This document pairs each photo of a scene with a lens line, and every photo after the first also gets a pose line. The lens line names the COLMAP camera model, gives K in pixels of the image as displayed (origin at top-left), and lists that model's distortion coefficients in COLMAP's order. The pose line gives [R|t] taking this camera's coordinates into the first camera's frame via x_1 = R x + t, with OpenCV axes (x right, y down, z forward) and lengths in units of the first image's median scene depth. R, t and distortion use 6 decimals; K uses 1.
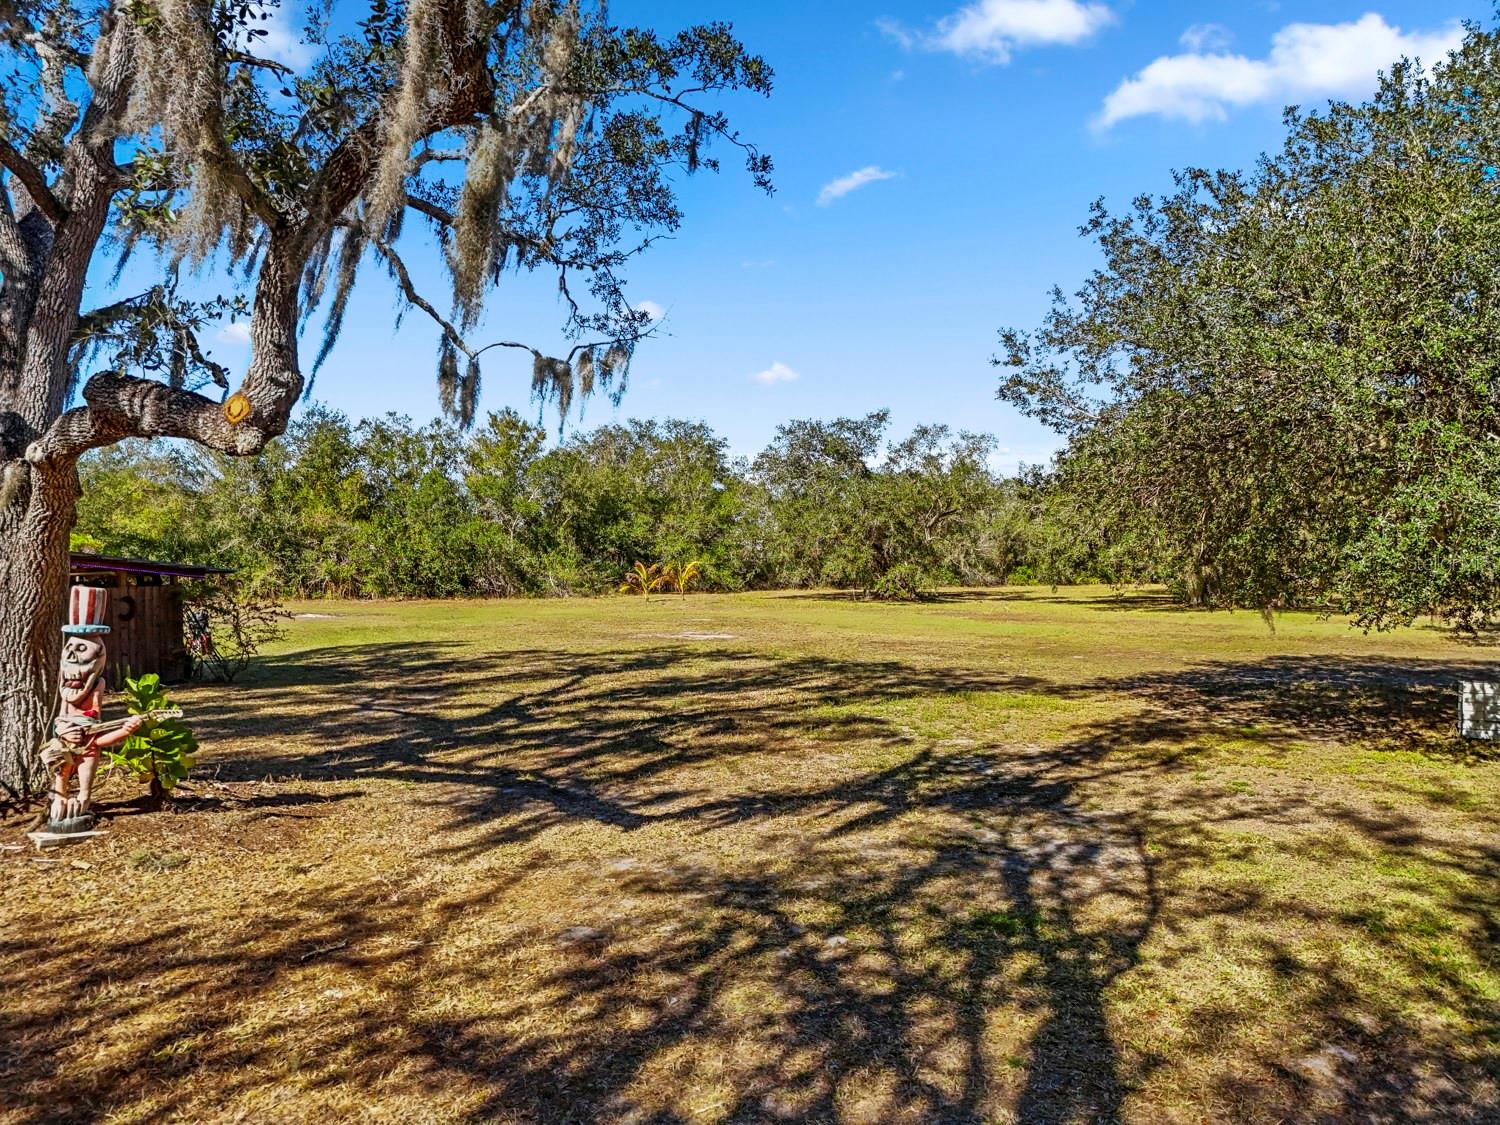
lens RADIAL K [[1071.5, 0, 750.0], [0, 1071.5, 562.5], [0, 0, 1]] dist [0.004837, -0.002942]
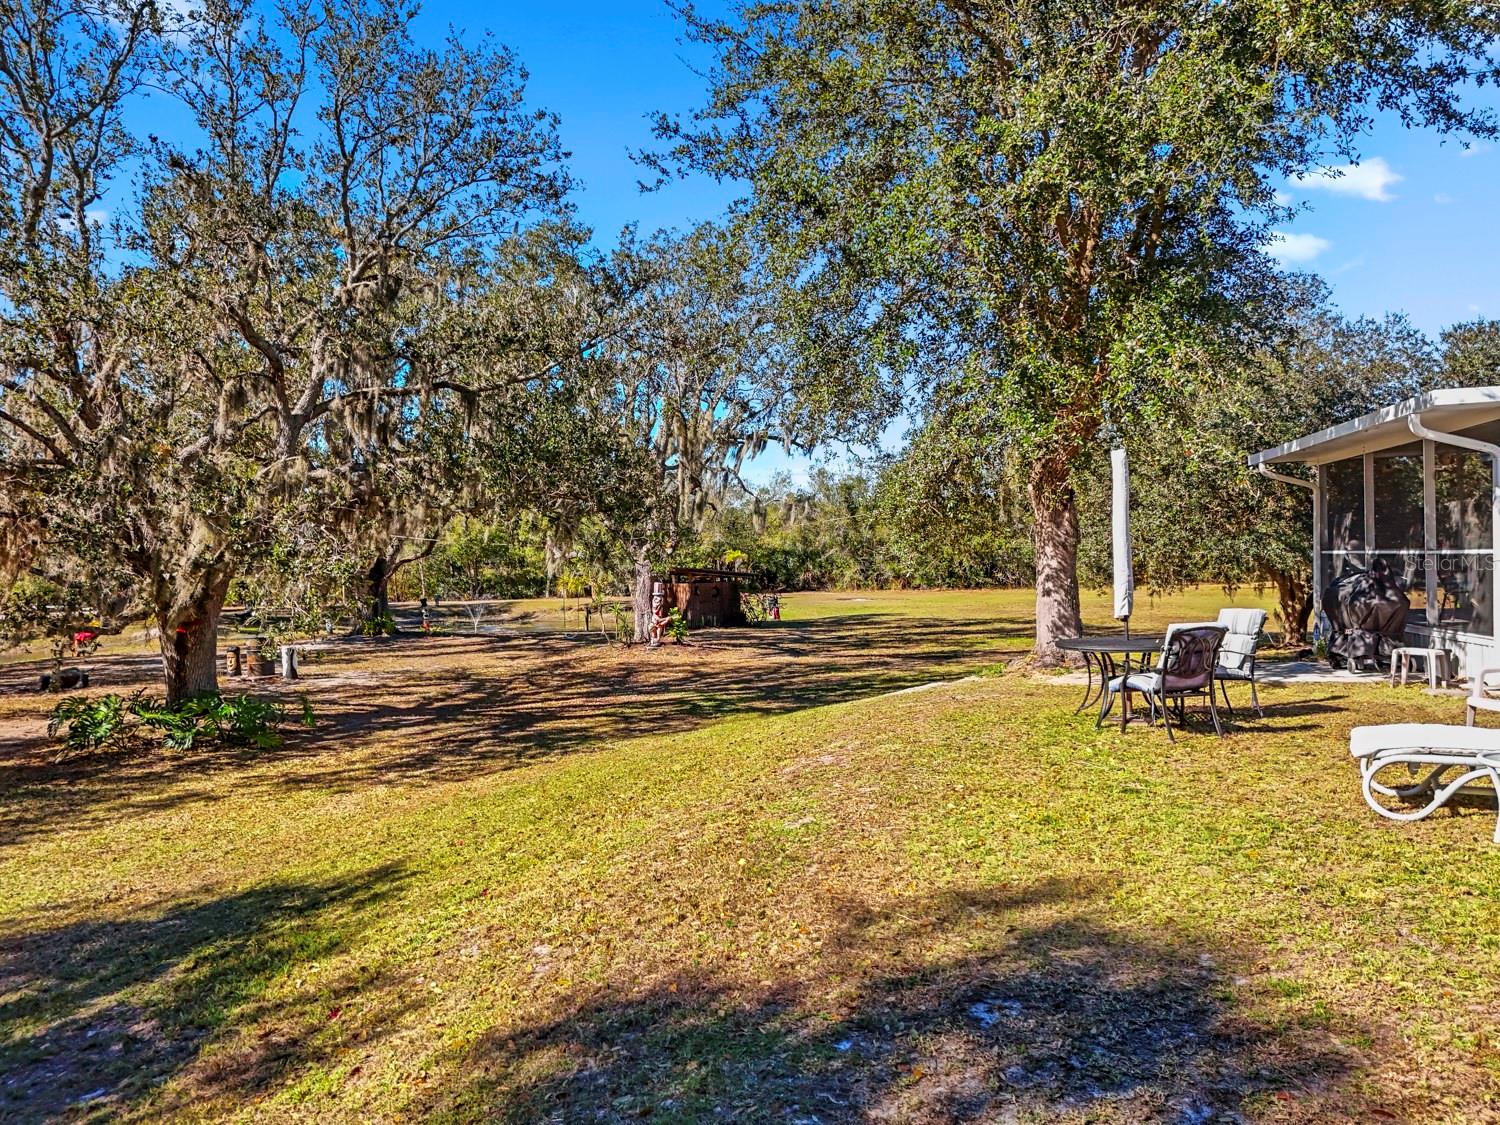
lens RADIAL K [[1071.5, 0, 750.0], [0, 1071.5, 562.5], [0, 0, 1]] dist [0.004837, -0.002942]
pose [[0.825965, -0.019575, -0.563382, 1.397909], [0.023357, 0.999727, -0.000493, -0.029364], [0.563238, -0.012752, 0.826196, -1.518828]]
